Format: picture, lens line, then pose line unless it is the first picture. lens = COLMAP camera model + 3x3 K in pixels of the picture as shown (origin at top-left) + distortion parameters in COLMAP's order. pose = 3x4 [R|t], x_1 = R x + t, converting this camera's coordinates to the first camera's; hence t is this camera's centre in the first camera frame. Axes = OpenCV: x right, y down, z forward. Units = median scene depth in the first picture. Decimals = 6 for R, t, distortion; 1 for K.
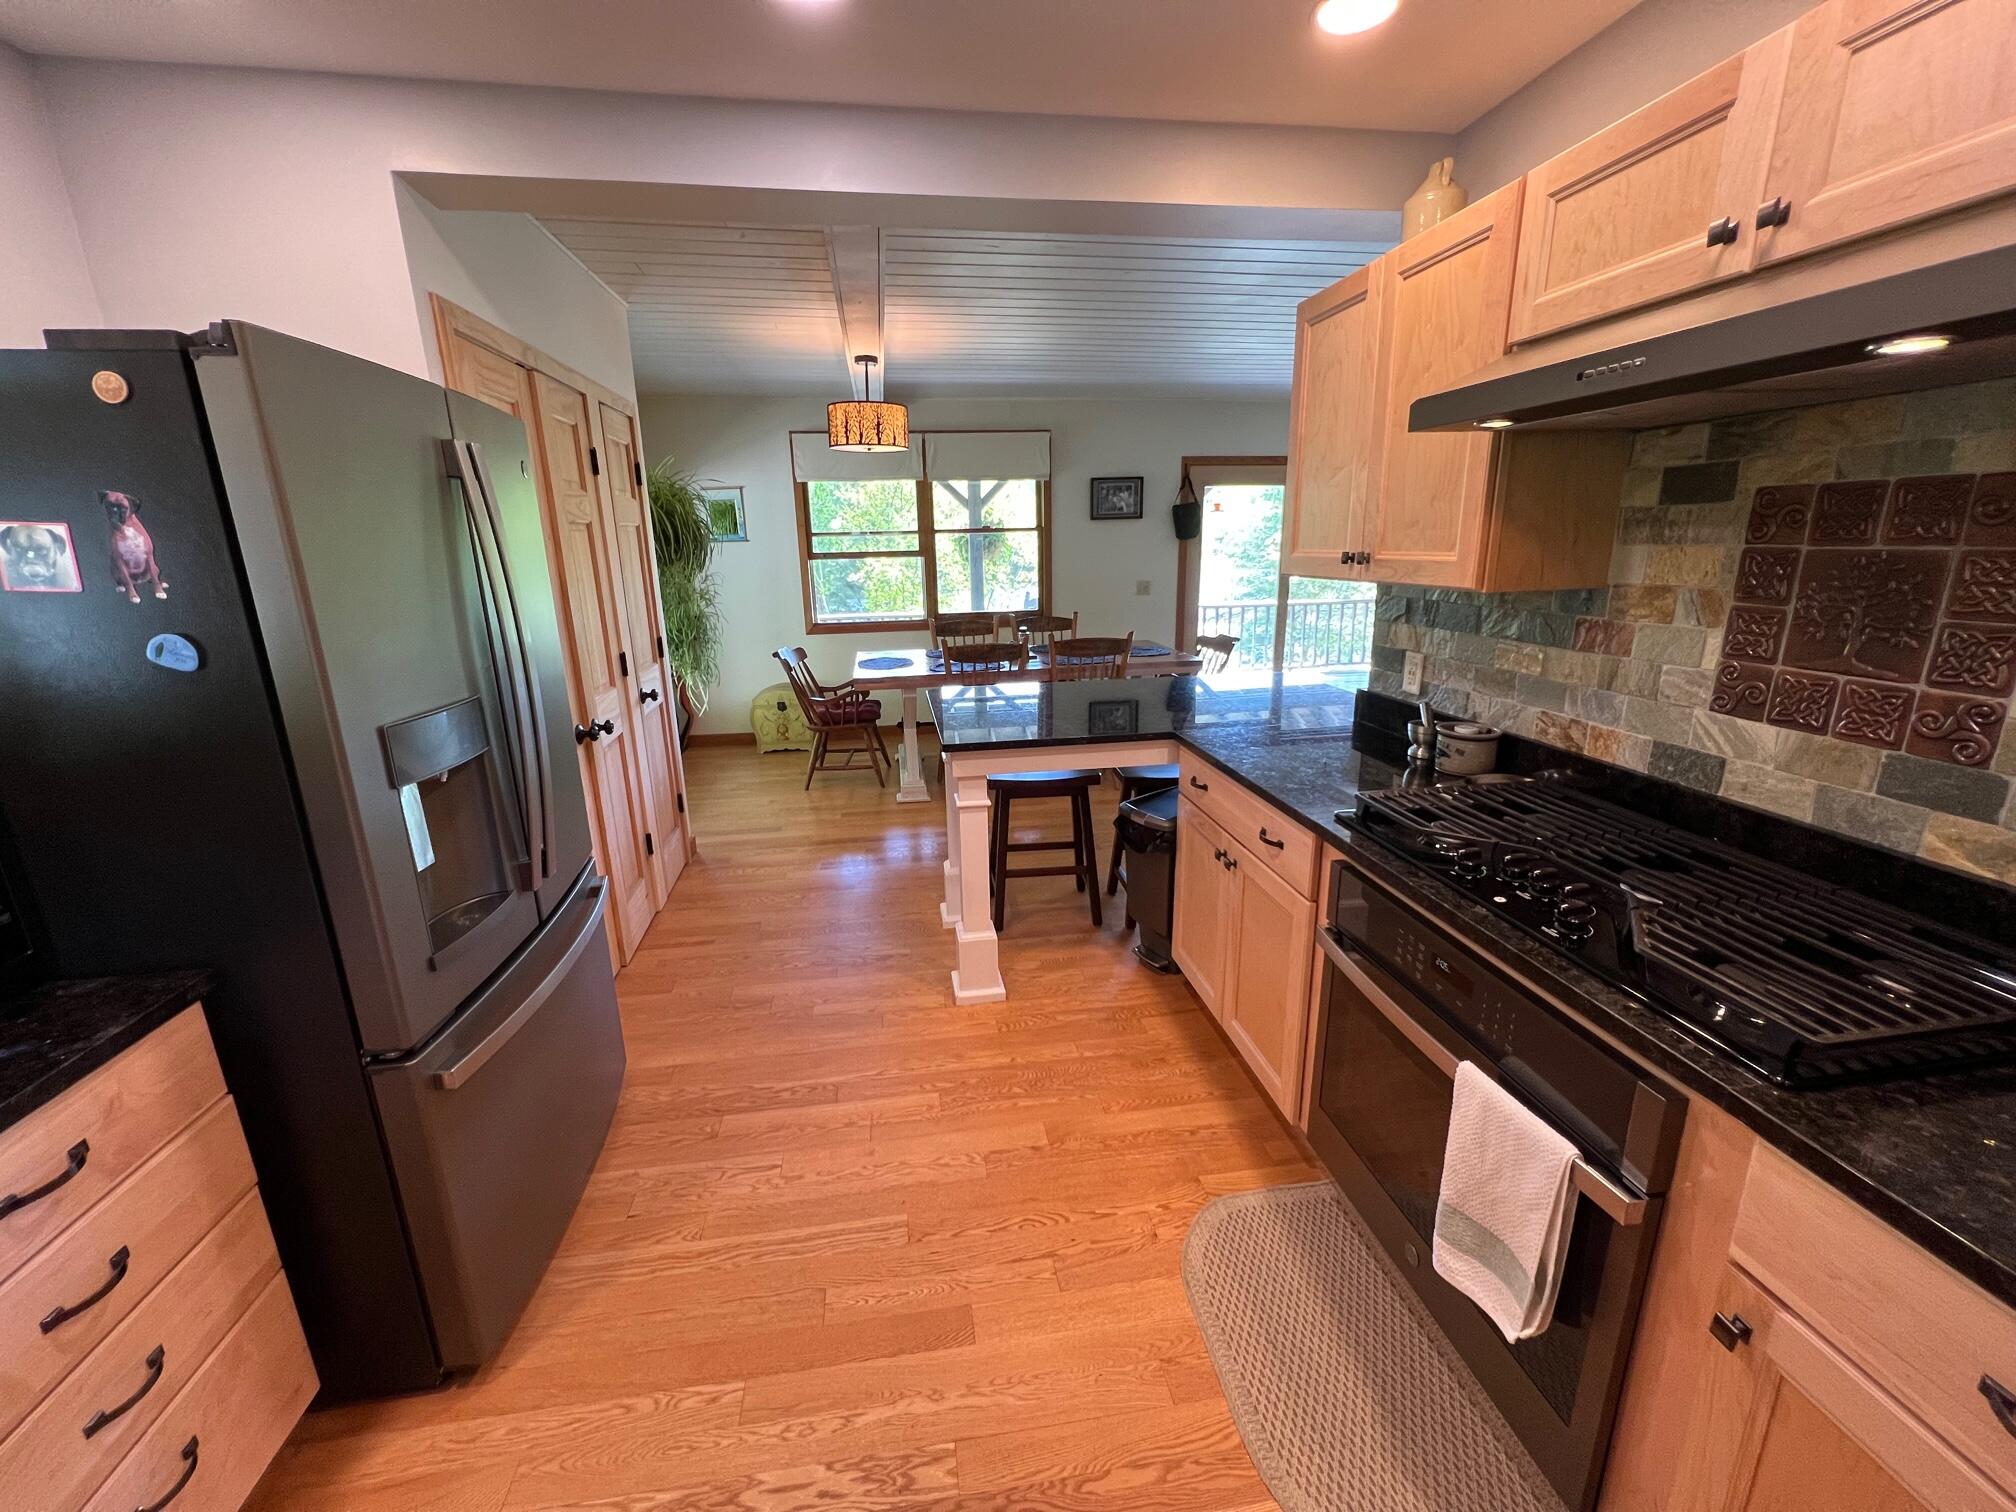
lens RADIAL K [[806.4, 0, 1006.2], [0, 806.4, 752.7], [0, 0, 1]] dist [-0.001223, 0.000534]
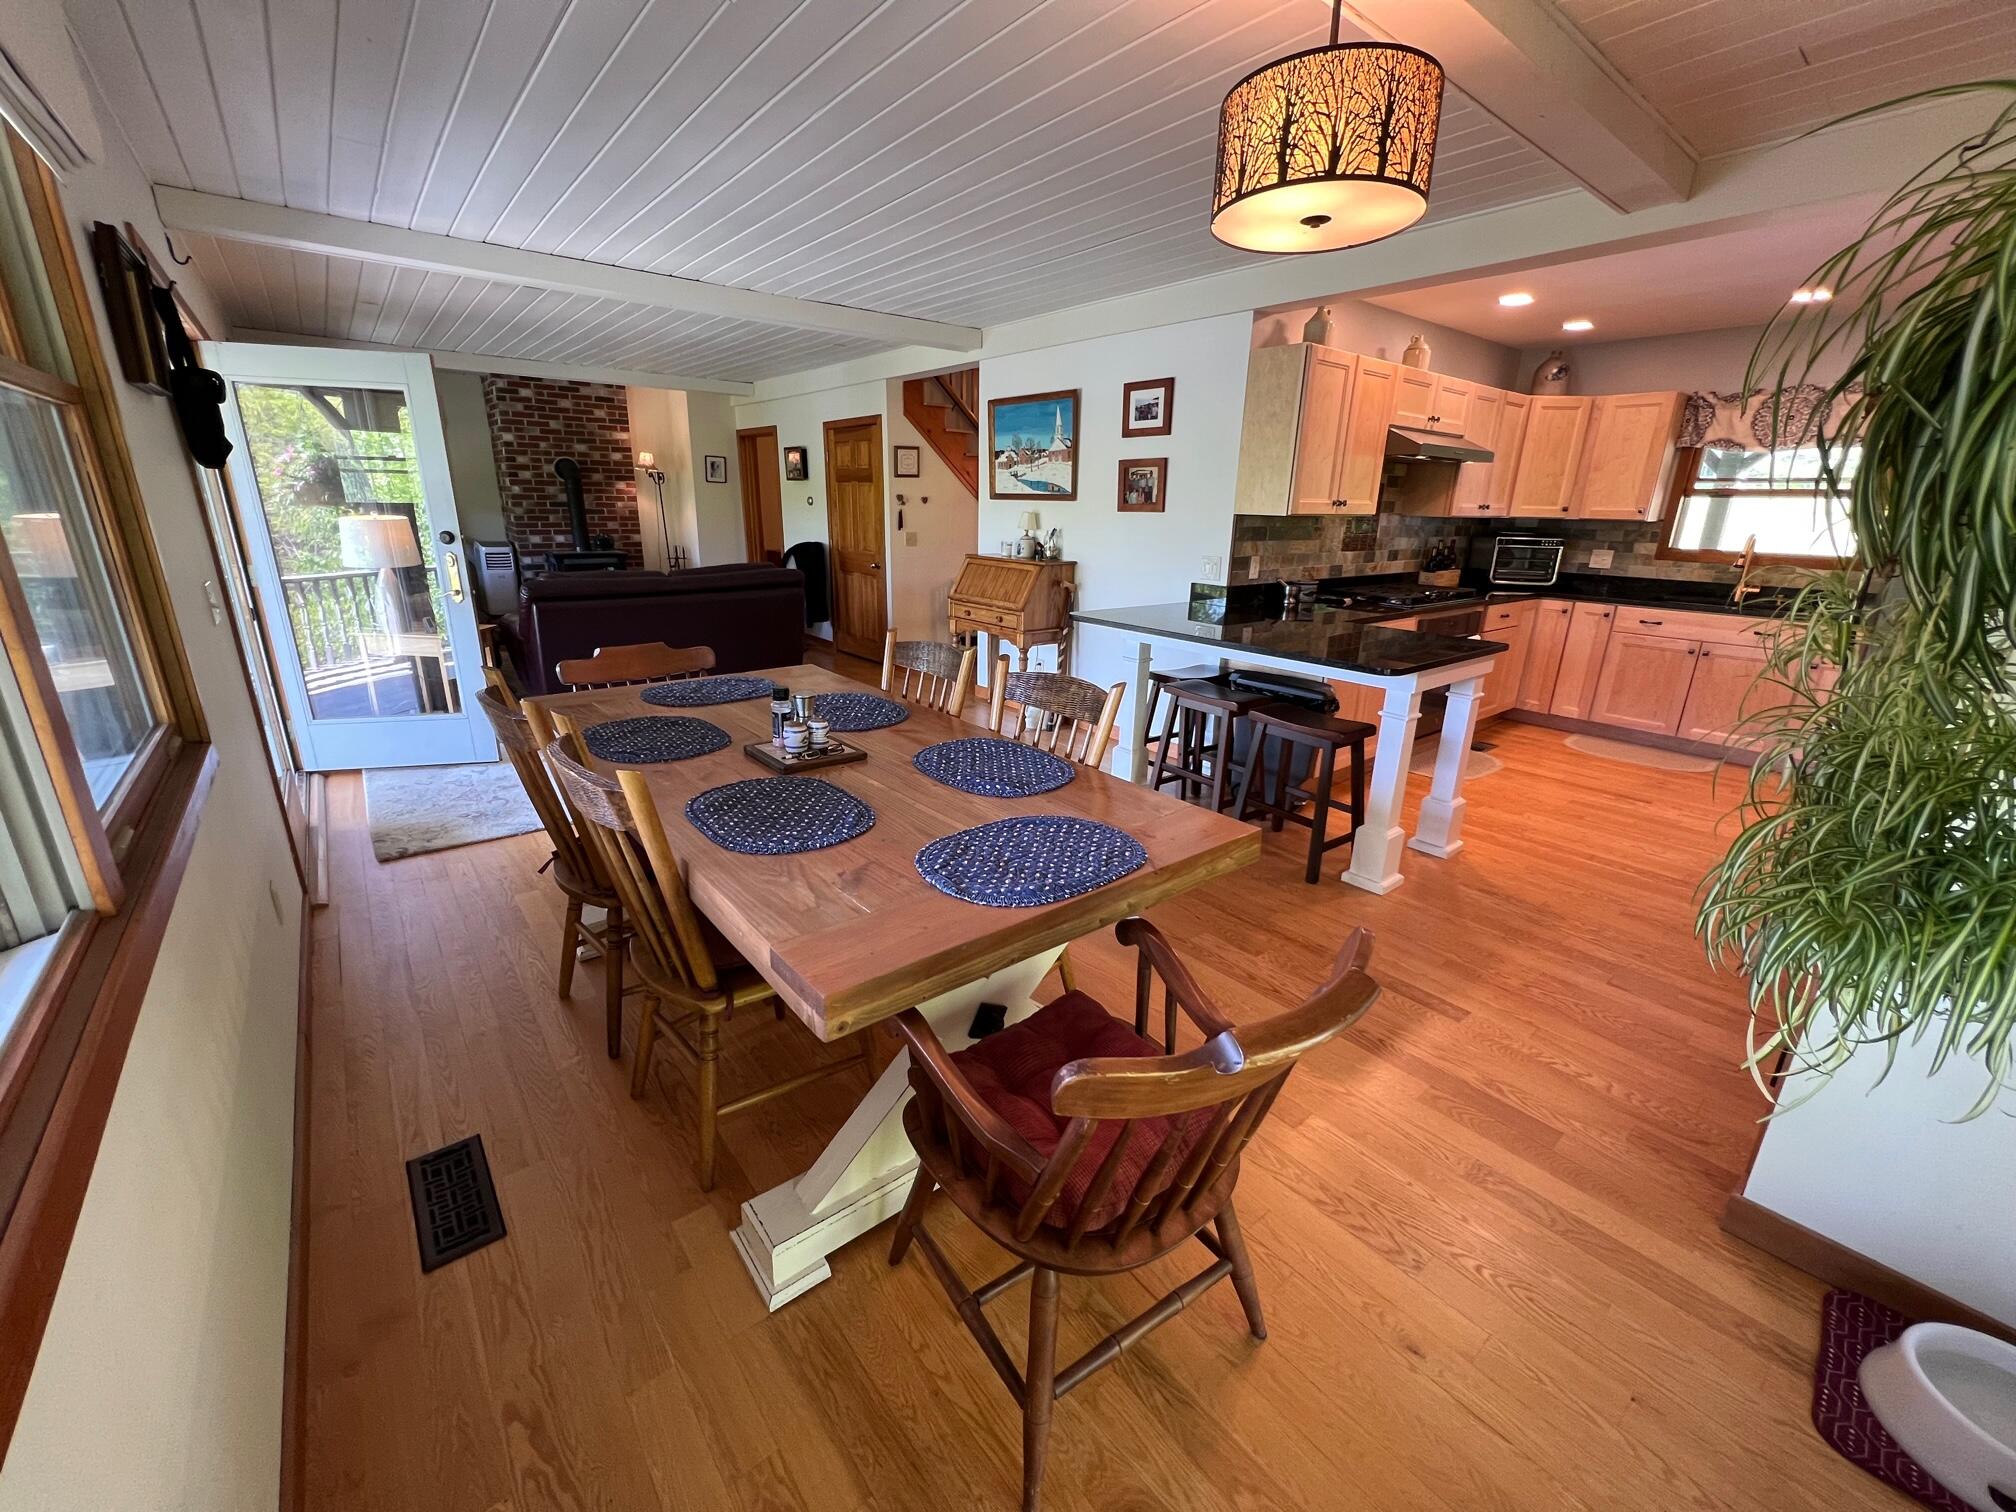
lens RADIAL K [[806.4, 0, 1001.8], [0, 806.4, 750.8], [0, 0, 1]] dist [-0.001223, 0.000534]
pose [[-0.504702, -0.246414, 0.827379, -0.819368], [0.212709, 0.893356, 0.395817, -0.571154], [-0.836678, 0.375760, -0.398464, 2.354922]]
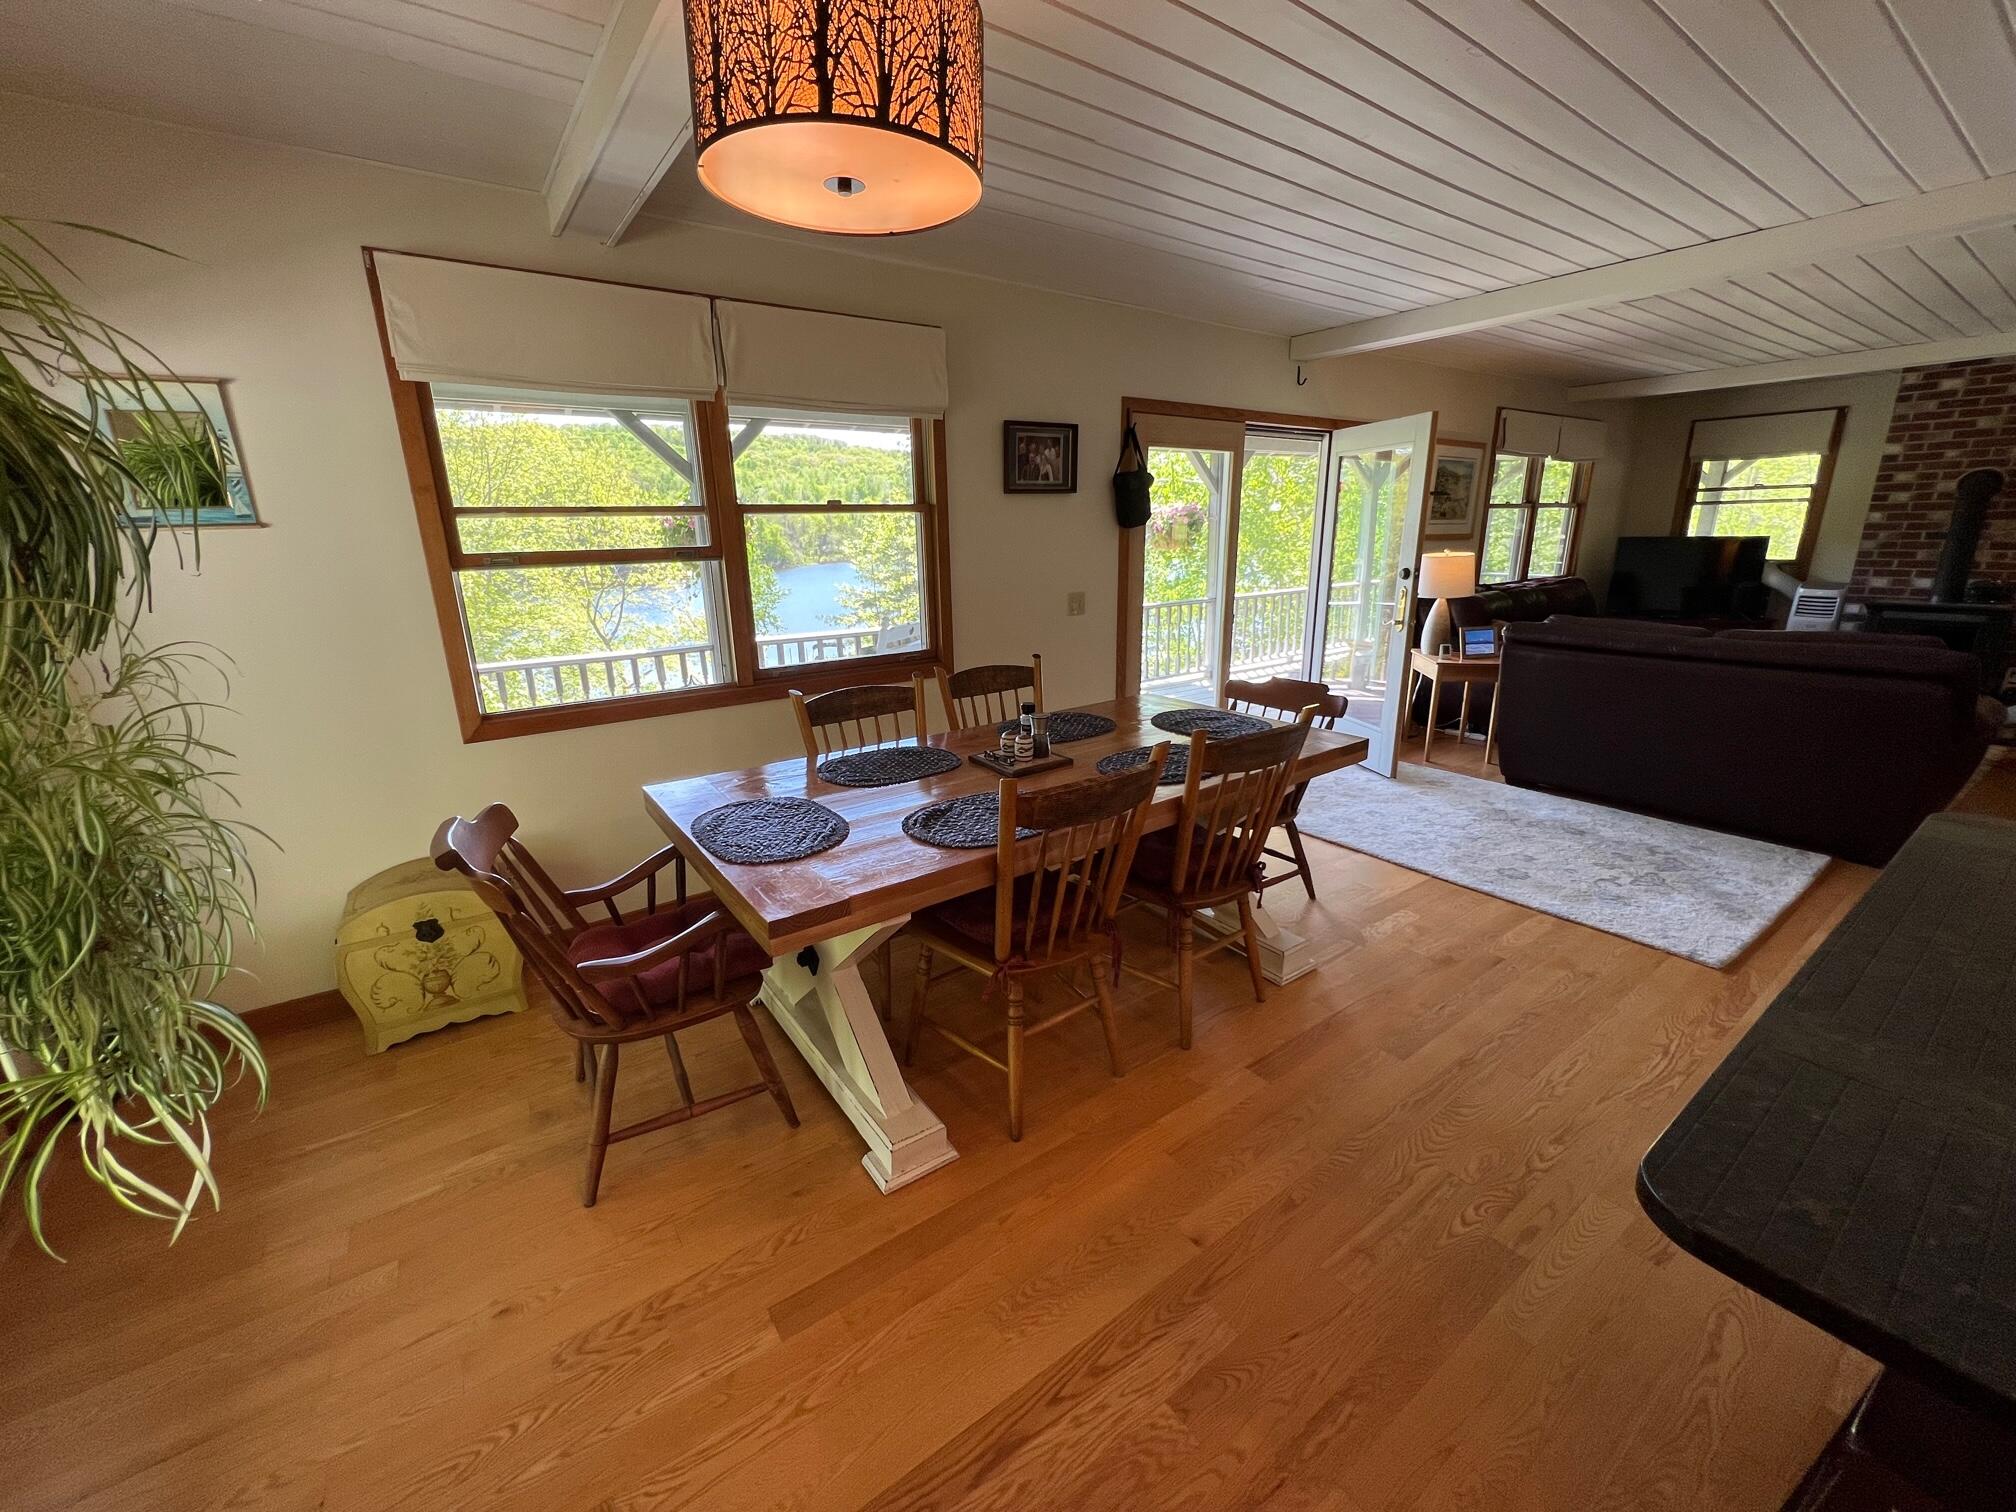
lens RADIAL K [[806.4, 0, 1001.0], [0, 806.4, 751.6], [0, 0, 1]] dist [-0.001223, 0.000534]
pose [[0.893020, -0.117957, 0.434283, -0.456468], [0.117615, 0.992671, 0.027769, -0.306810], [-0.434376, 0.026280, 0.900348, 1.237166]]
